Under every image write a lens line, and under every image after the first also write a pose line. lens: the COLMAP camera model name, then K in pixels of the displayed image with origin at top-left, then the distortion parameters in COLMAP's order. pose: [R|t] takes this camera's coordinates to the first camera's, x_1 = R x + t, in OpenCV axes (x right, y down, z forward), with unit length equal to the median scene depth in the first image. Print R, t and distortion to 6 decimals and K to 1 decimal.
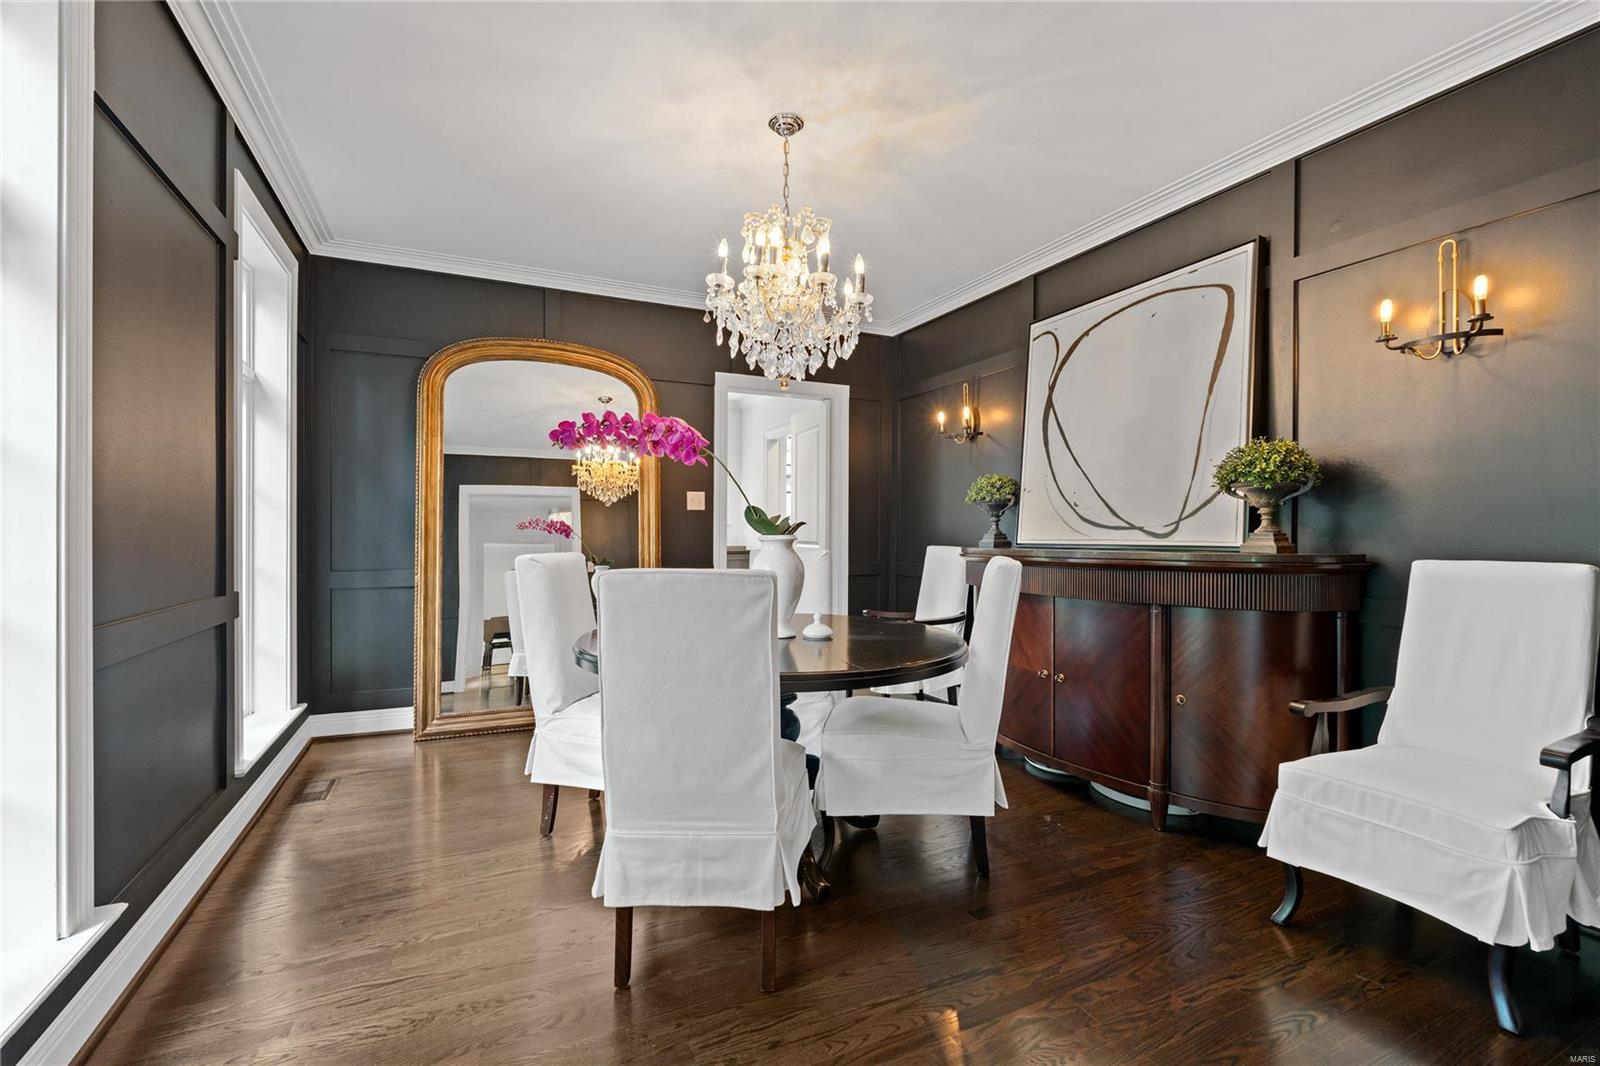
lens RADIAL K [[698.0, 0, 789.5], [0, 698.0, 530.0], [0, 0, 1]] dist [0.000617, -0.000499]
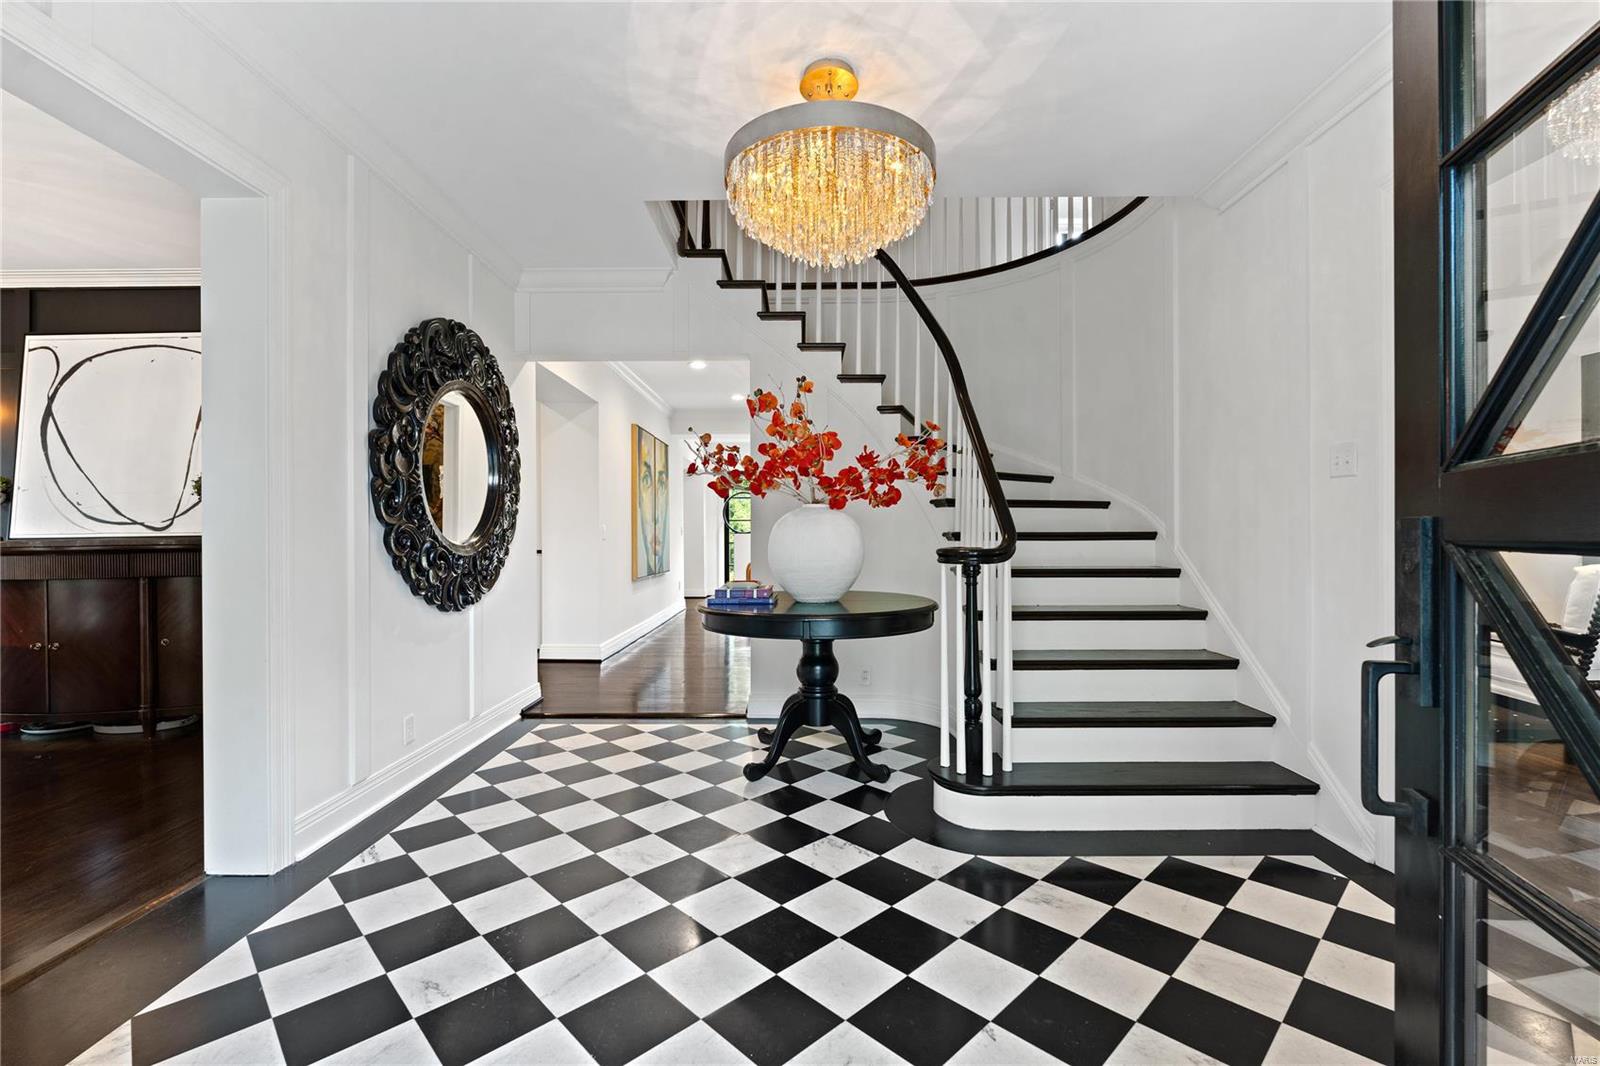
lens RADIAL K [[698.0, 0, 794.2], [0, 698.0, 536.3], [0, 0, 1]] dist [0.000617, -0.000499]
pose [[0.429081, -0.007788, 0.903233, -0.137459], [0.003794, 0.999970, 0.006820, 0.016097], [-0.903258, 0.000500, 0.429097, -0.606342]]
